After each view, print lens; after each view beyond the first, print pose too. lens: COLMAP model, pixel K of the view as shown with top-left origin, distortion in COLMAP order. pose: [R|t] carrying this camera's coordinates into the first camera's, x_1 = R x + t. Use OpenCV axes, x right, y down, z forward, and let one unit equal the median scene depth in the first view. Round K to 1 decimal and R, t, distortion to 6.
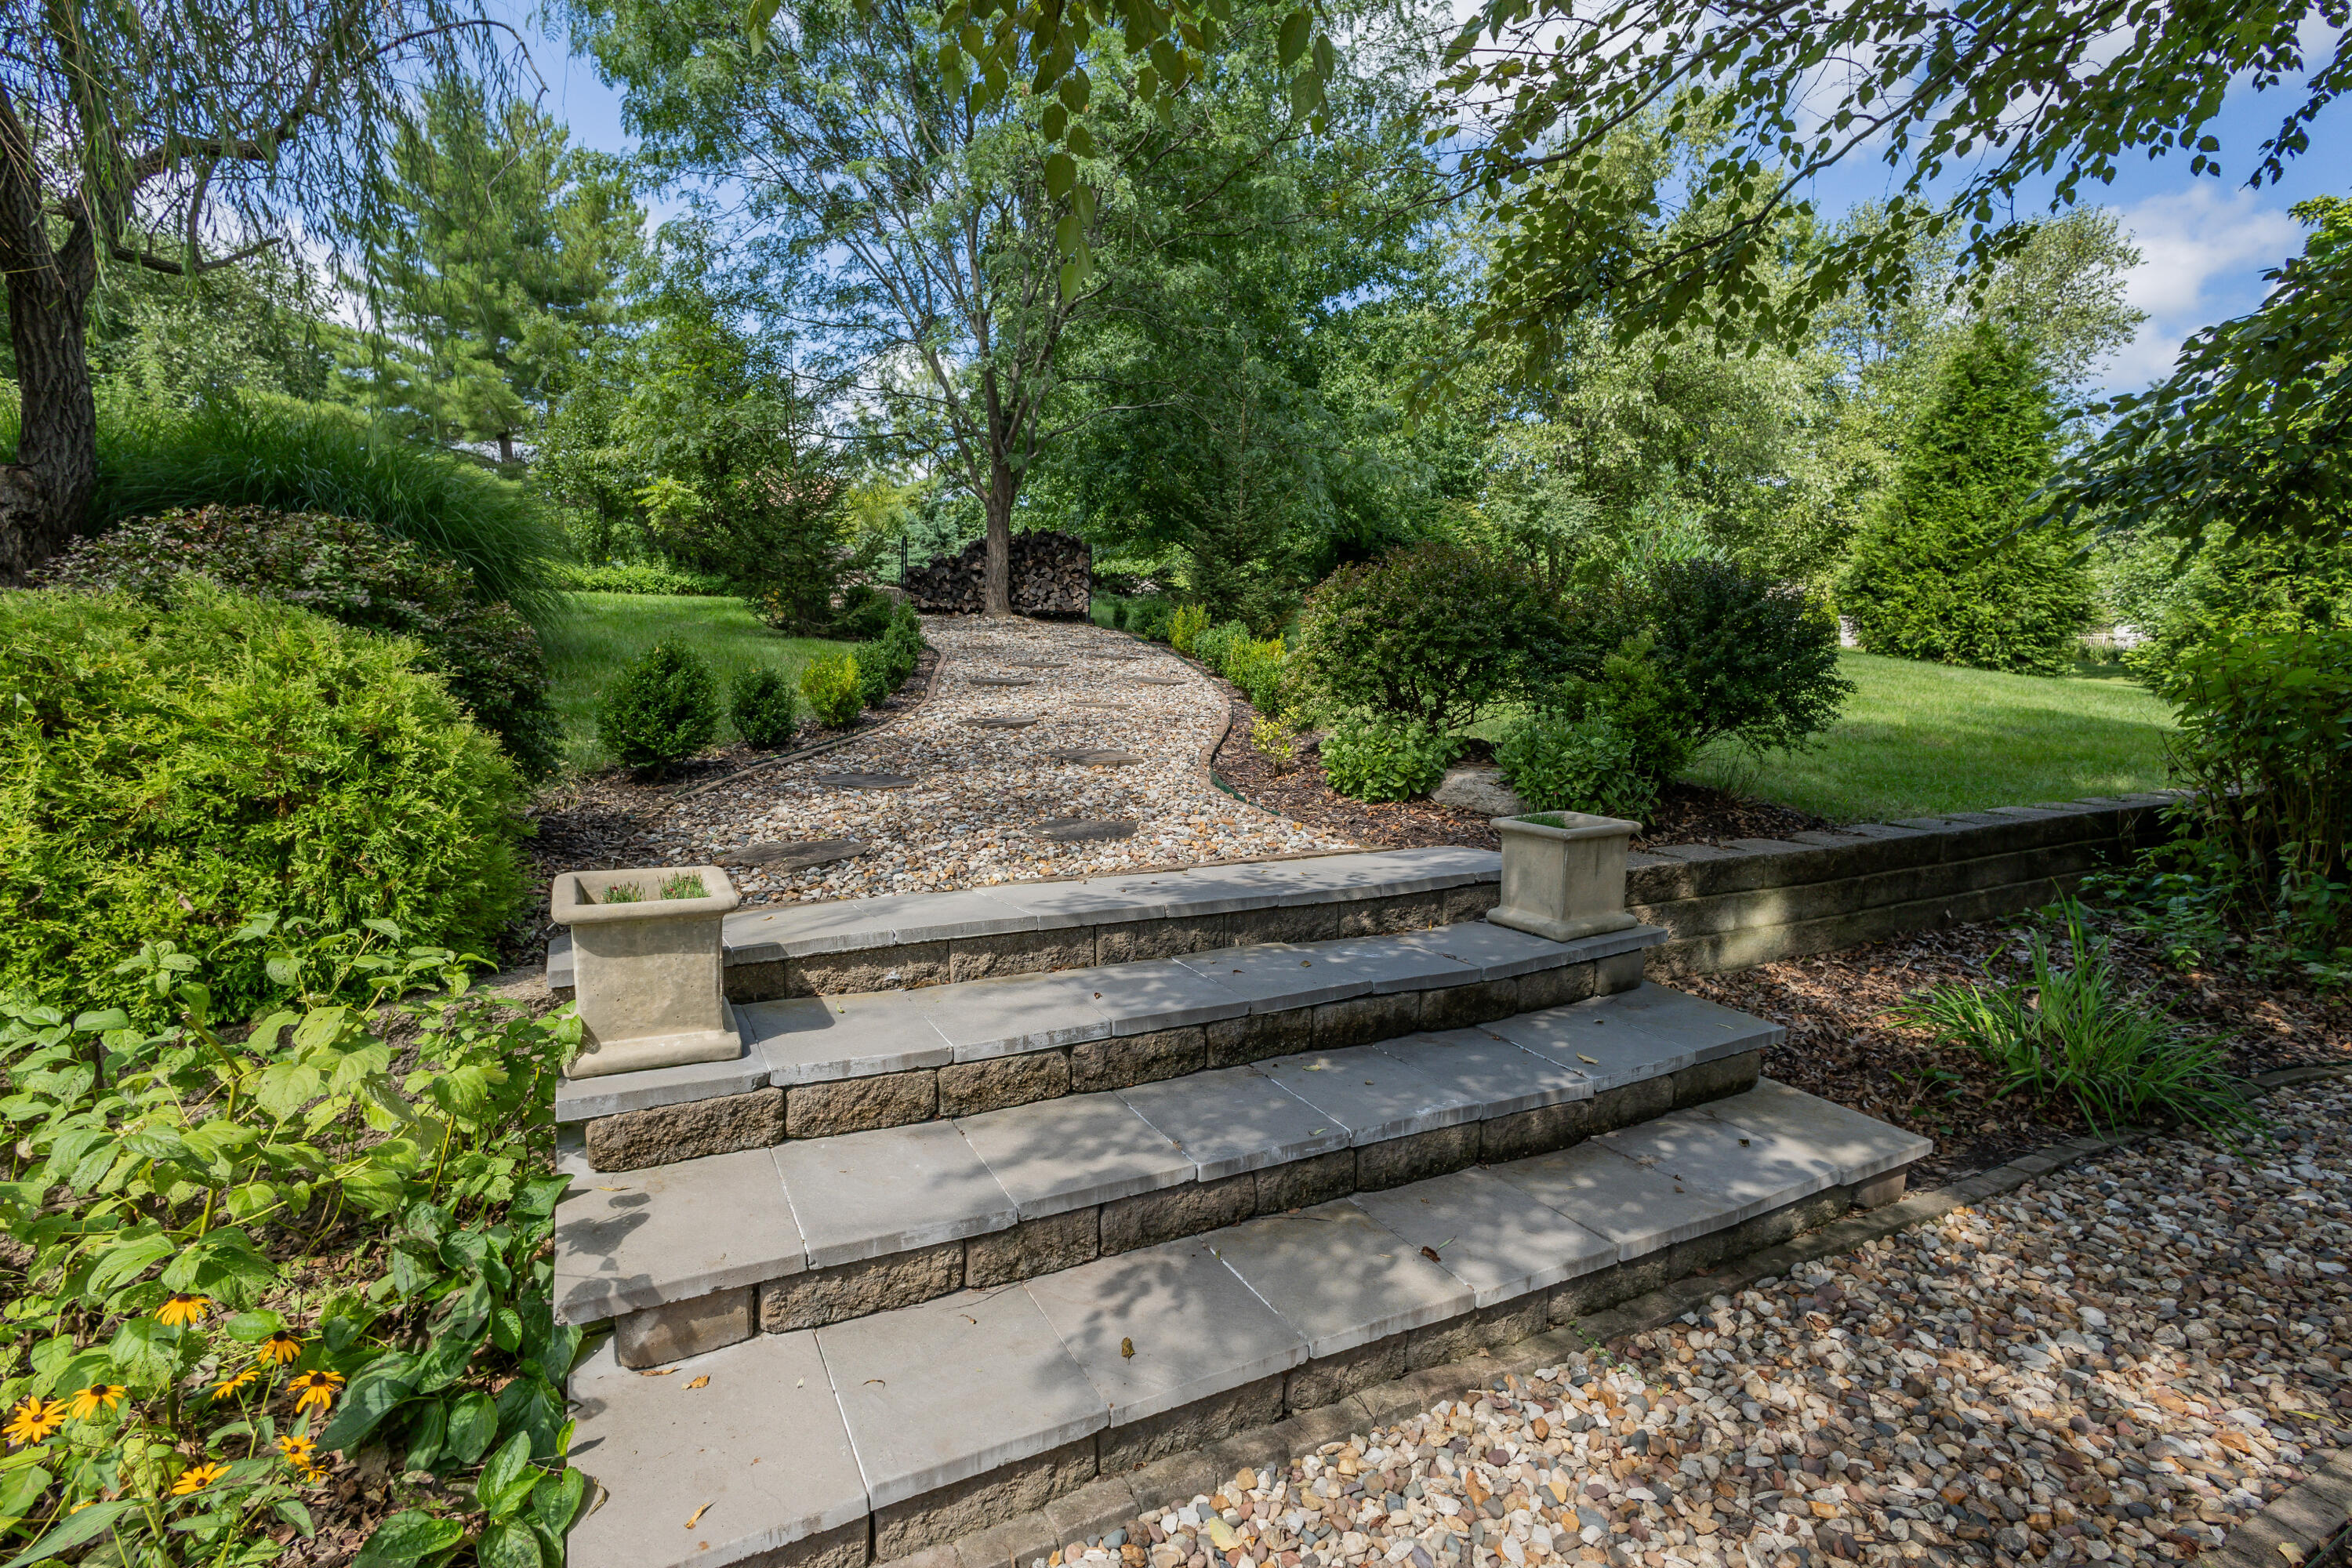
lens RADIAL K [[1116.7, 0, 1155.8], [0, 1116.7, 849.0], [0, 0, 1]] dist [0.007909, -0.001296]
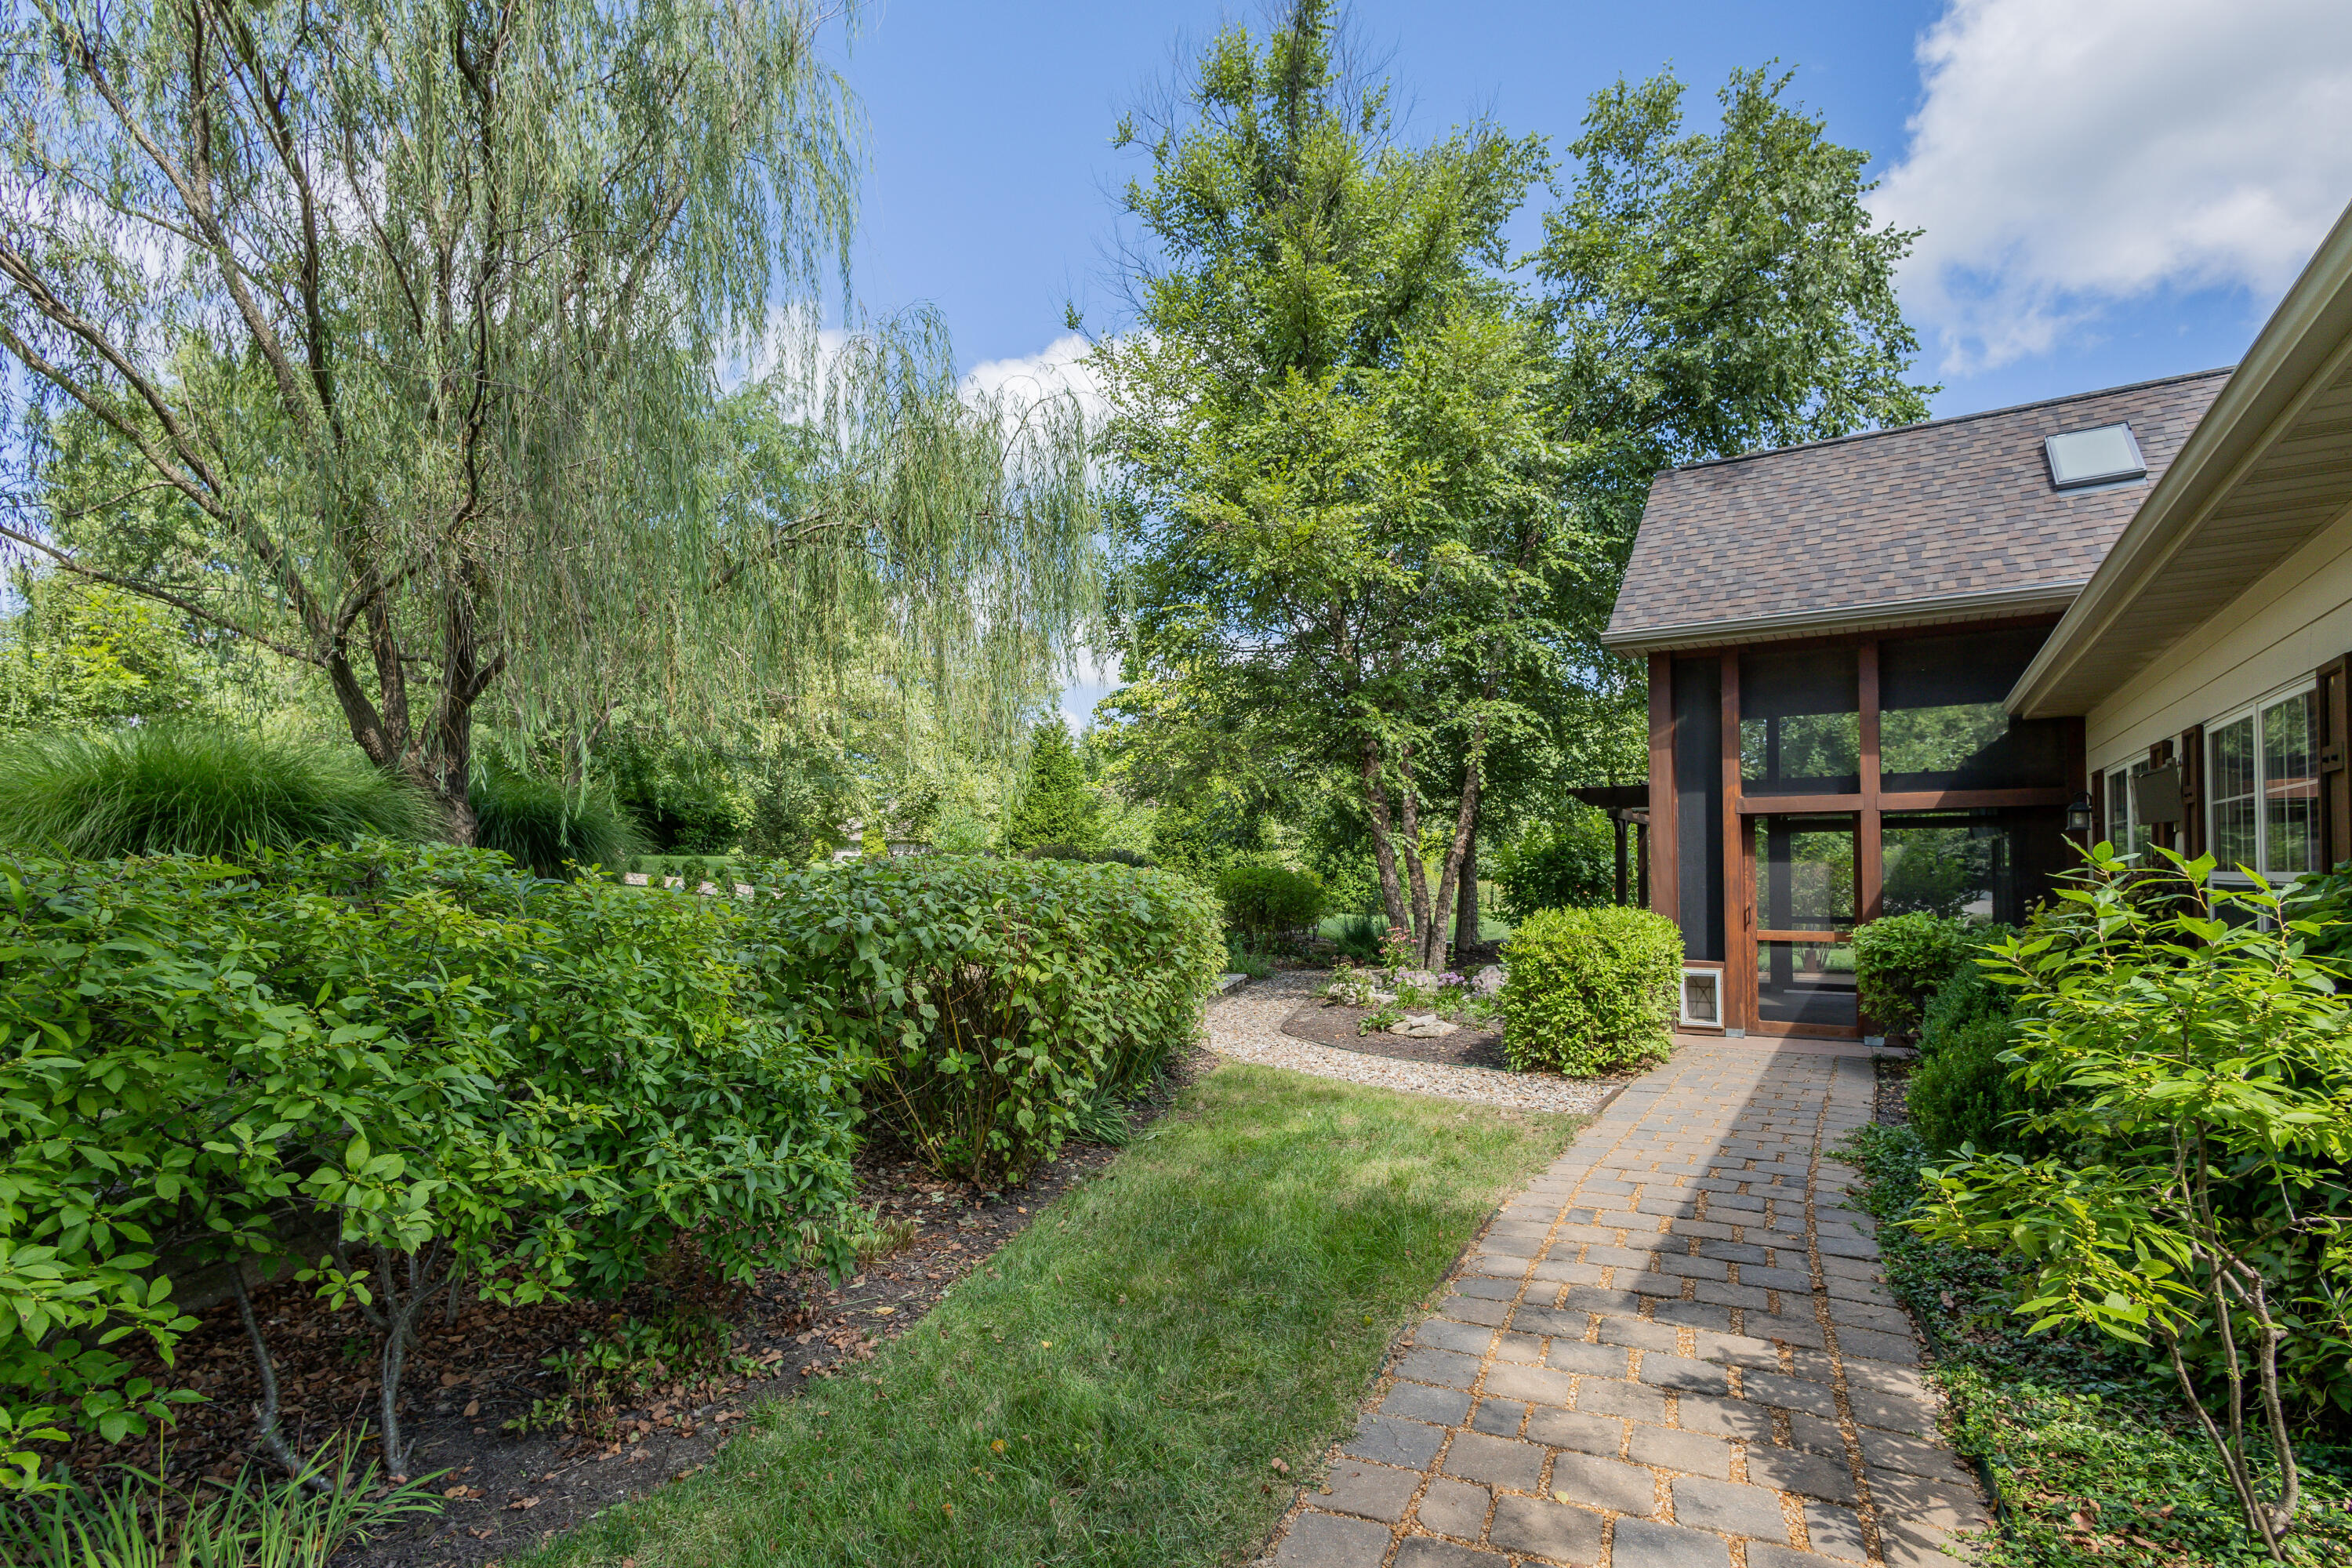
lens RADIAL K [[1116.7, 0, 1155.8], [0, 1116.7, 849.0], [0, 0, 1]] dist [0.007909, -0.001296]
pose [[0.671561, -0.003315, 0.740942, -0.654926], [0.153147, 0.979018, -0.134425, 0.065385], [-0.724950, 0.203748, 0.657978, -0.420172]]
